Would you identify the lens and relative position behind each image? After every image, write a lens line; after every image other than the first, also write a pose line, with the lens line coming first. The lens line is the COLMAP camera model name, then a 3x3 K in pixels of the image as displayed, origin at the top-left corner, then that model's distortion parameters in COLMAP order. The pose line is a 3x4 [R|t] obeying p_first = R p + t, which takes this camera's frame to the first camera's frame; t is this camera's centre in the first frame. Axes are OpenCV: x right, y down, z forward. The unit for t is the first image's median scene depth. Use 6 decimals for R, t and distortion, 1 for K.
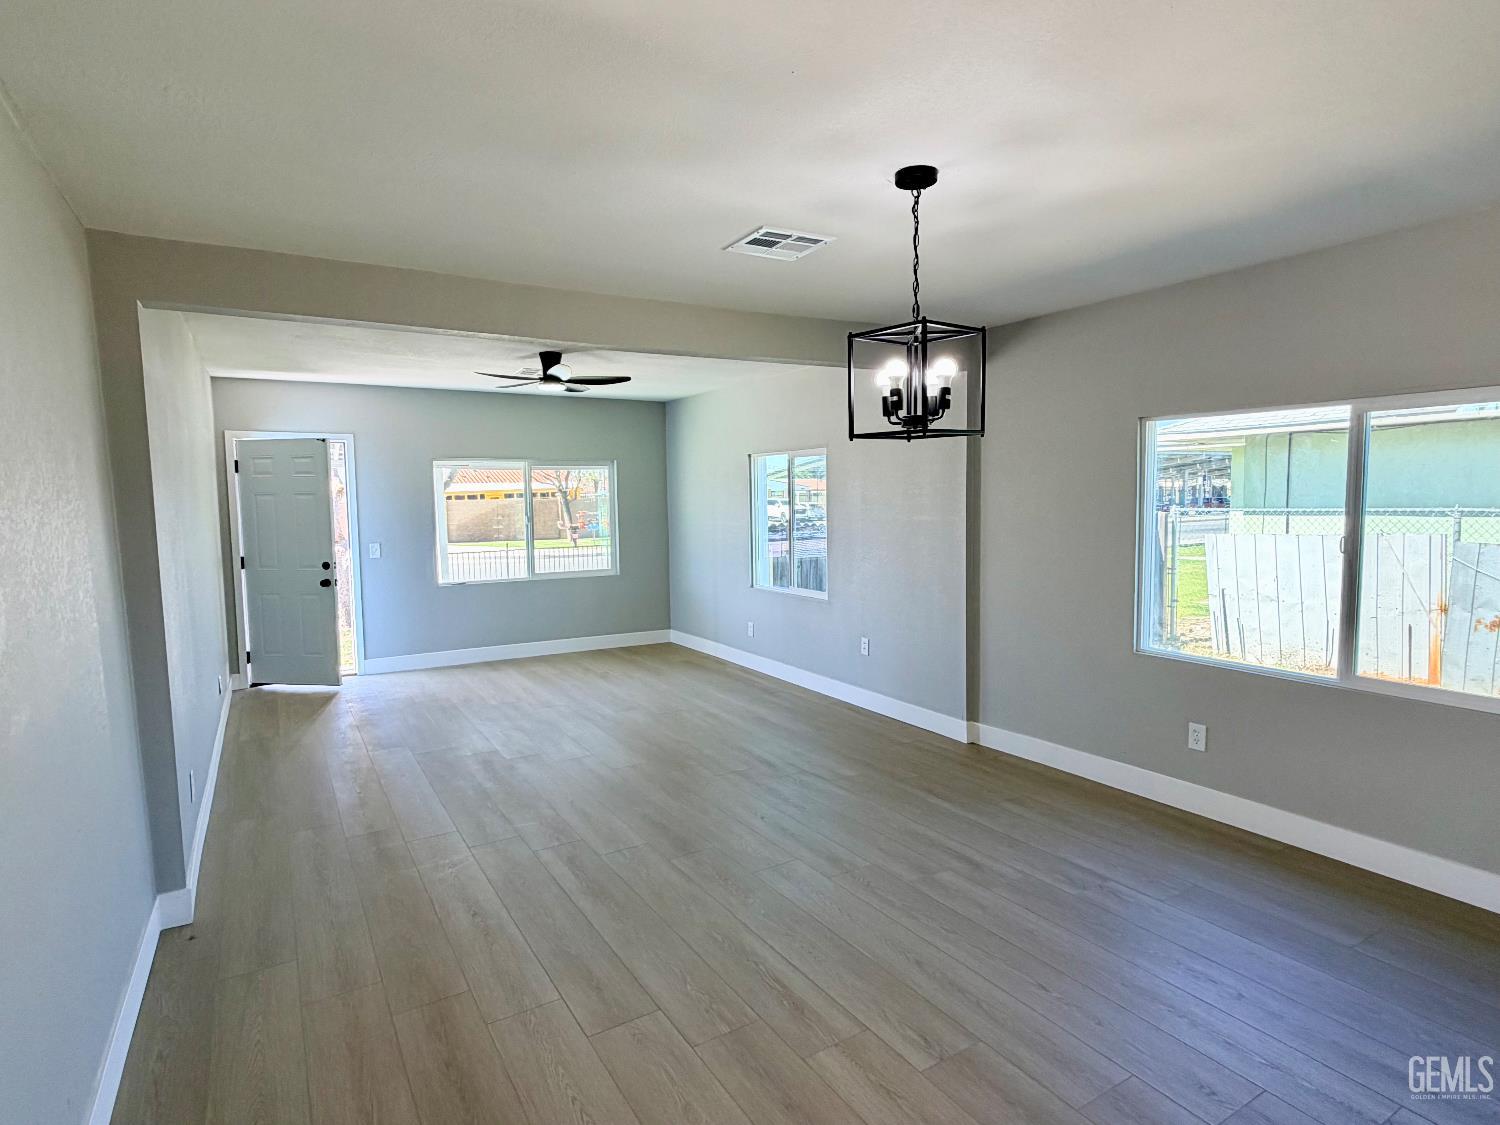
lens RADIAL K [[812.5, 0, 746.0], [0, 812.5, 560.7], [0, 0, 1]] dist [-0.002902, -0.003596]
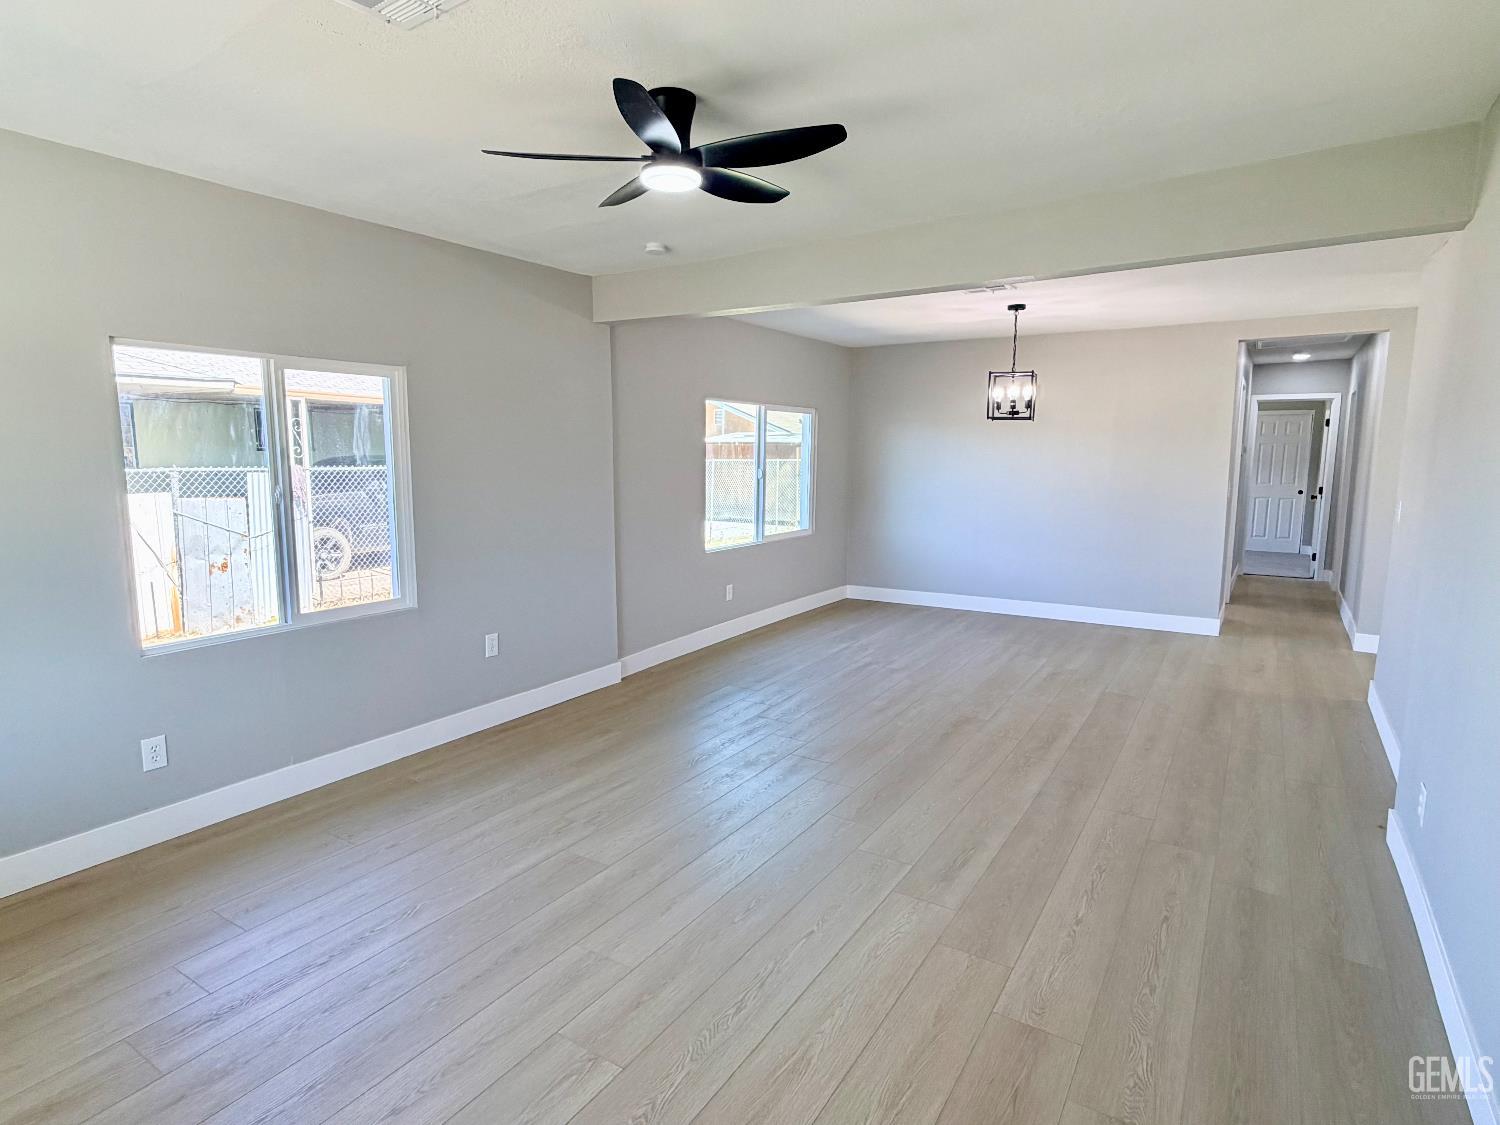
lens RADIAL K [[812.5, 0, 744.7], [0, 812.5, 552.6], [0, 0, 1]] dist [-0.002902, -0.003596]
pose [[-0.448670, -0.095400, 0.888591, -0.801863], [0.078492, 0.986237, 0.145515, -0.091016], [-0.890244, 0.135035, -0.435007, 1.427393]]
